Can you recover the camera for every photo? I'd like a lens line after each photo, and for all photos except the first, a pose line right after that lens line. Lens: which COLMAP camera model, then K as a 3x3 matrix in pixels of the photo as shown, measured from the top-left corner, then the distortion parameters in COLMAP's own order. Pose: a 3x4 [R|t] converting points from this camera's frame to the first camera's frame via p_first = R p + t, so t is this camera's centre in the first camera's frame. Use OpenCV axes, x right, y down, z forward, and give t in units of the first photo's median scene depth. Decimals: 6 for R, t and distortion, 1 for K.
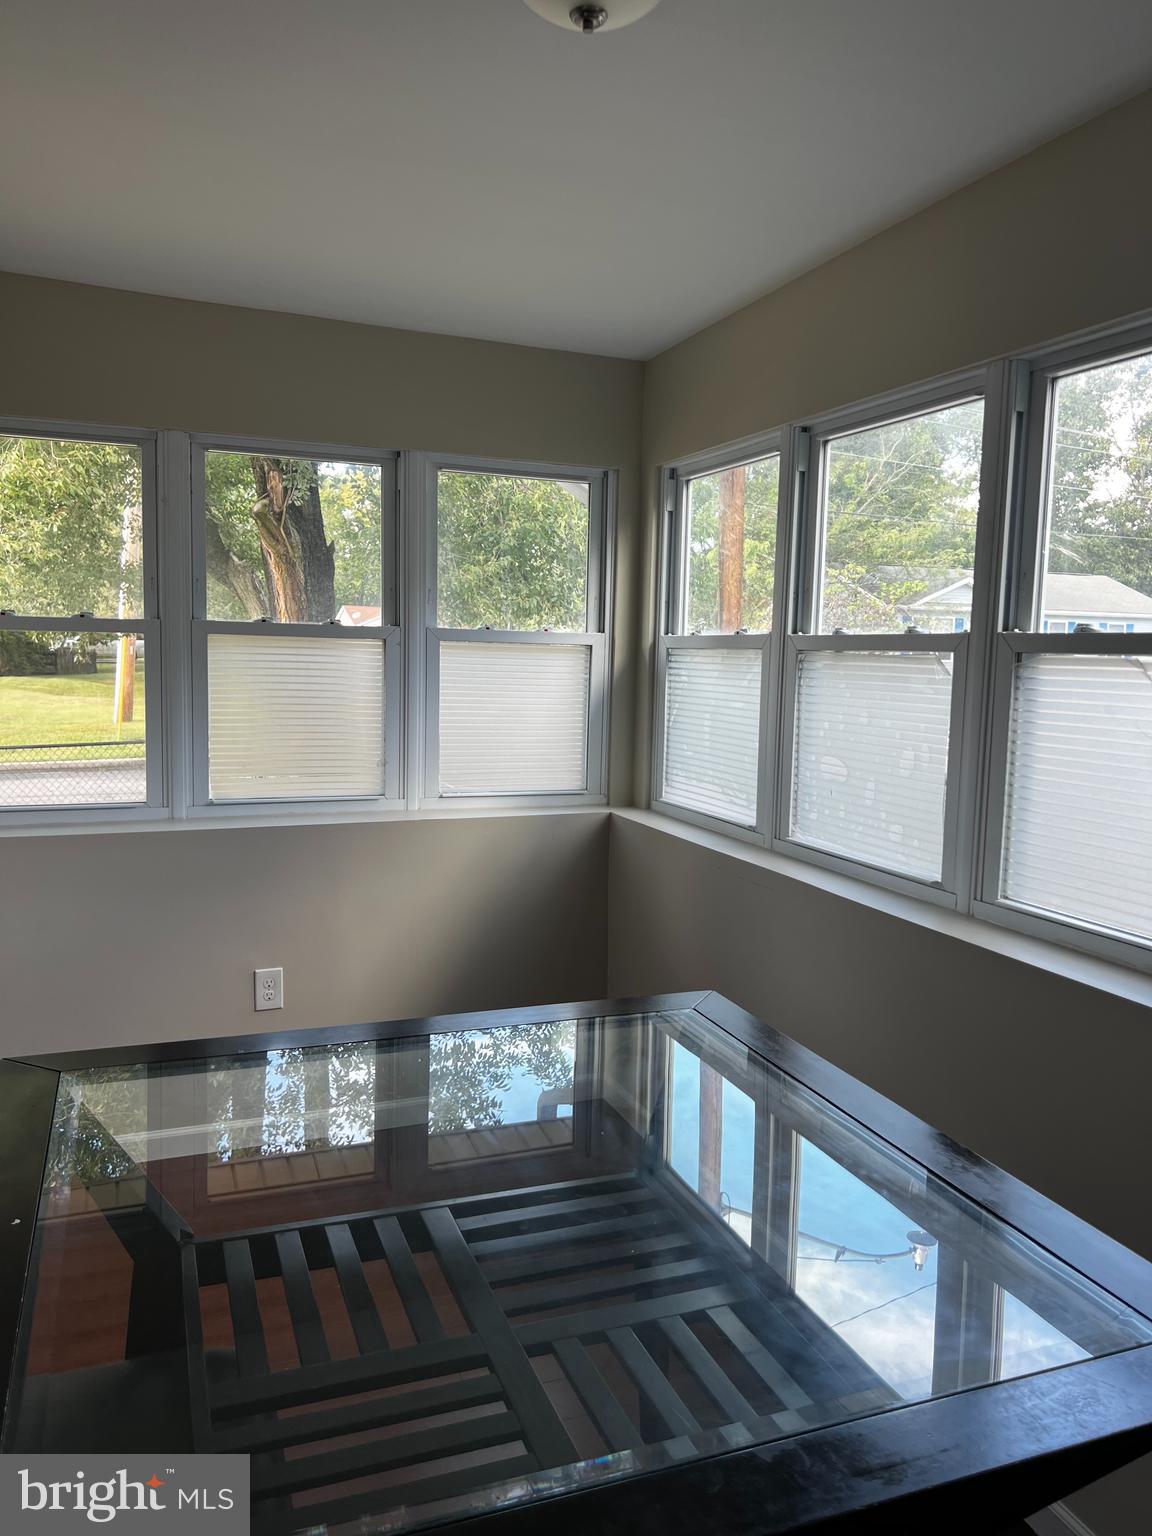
lens RADIAL K [[1161.8, 0, 576.0], [0, 1161.8, 768.0], [0, 0, 1]] dist [0.210604, -0.320770]
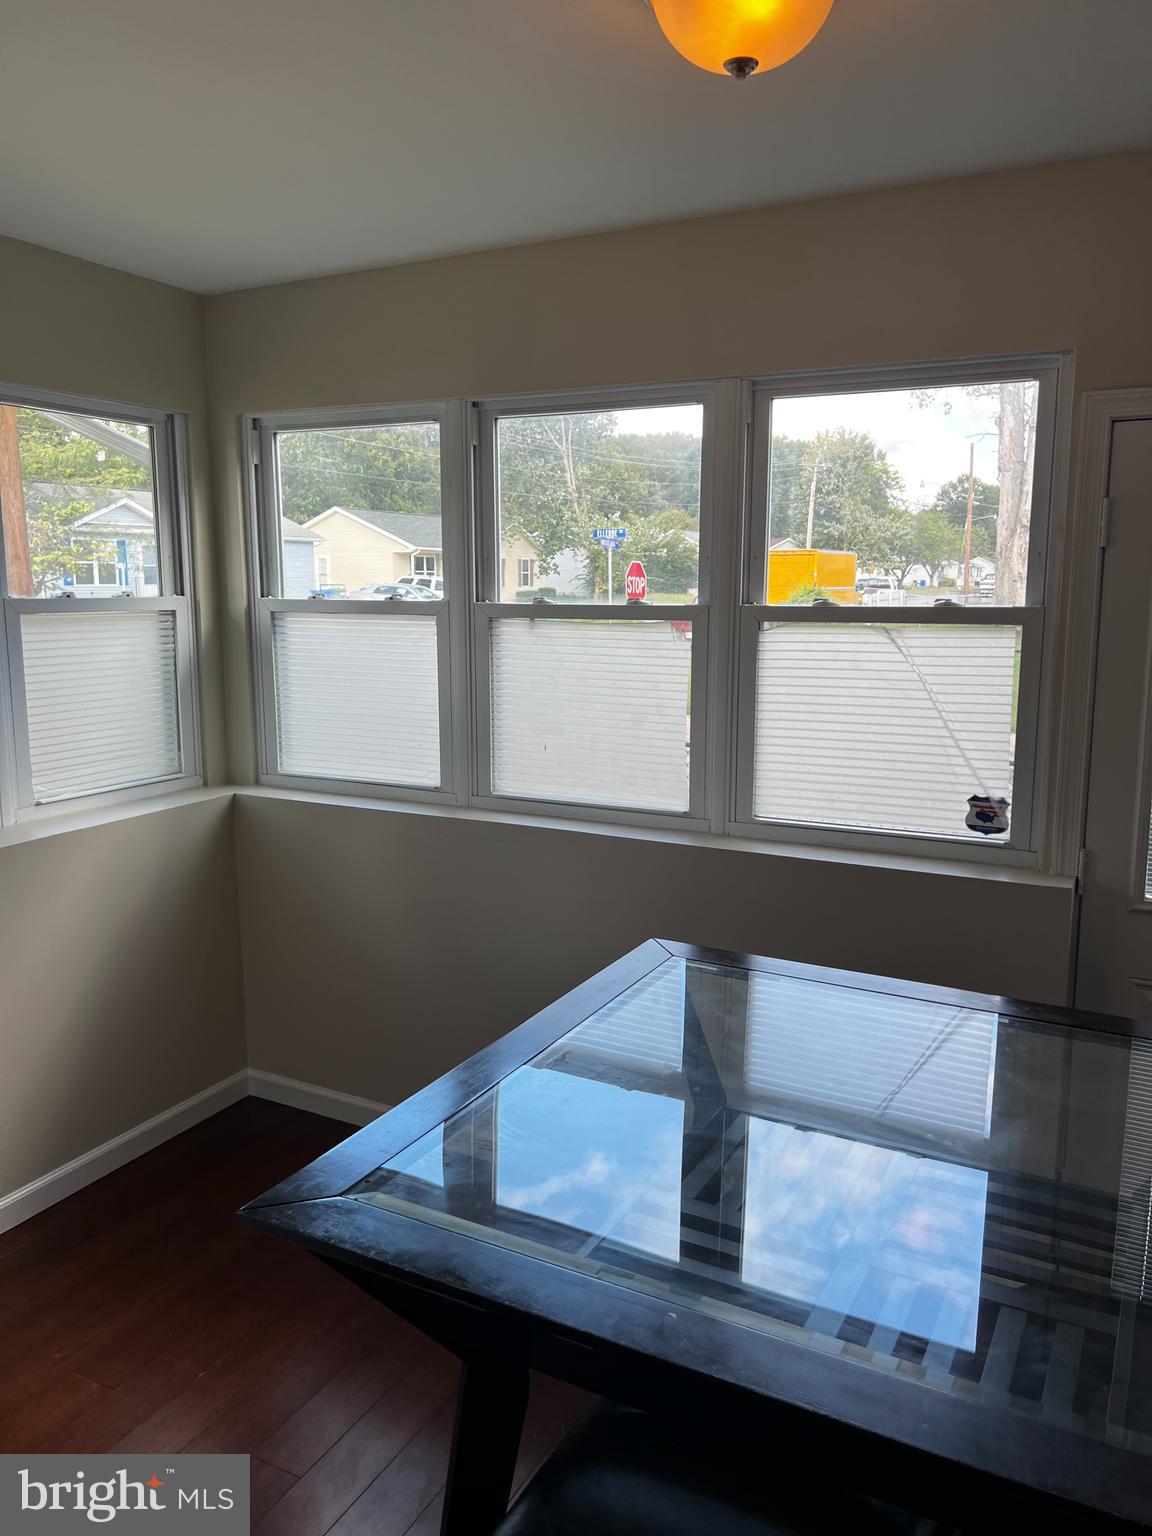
lens RADIAL K [[1161.8, 0, 576.0], [0, 1161.8, 768.0], [0, 0, 1]] dist [0.210604, -0.320770]
pose [[0.762732, -0.128397, 0.633841, -0.358855], [0.086369, 0.991537, 0.096924, -0.049591], [-0.640922, -0.019183, 0.767367, 0.107456]]
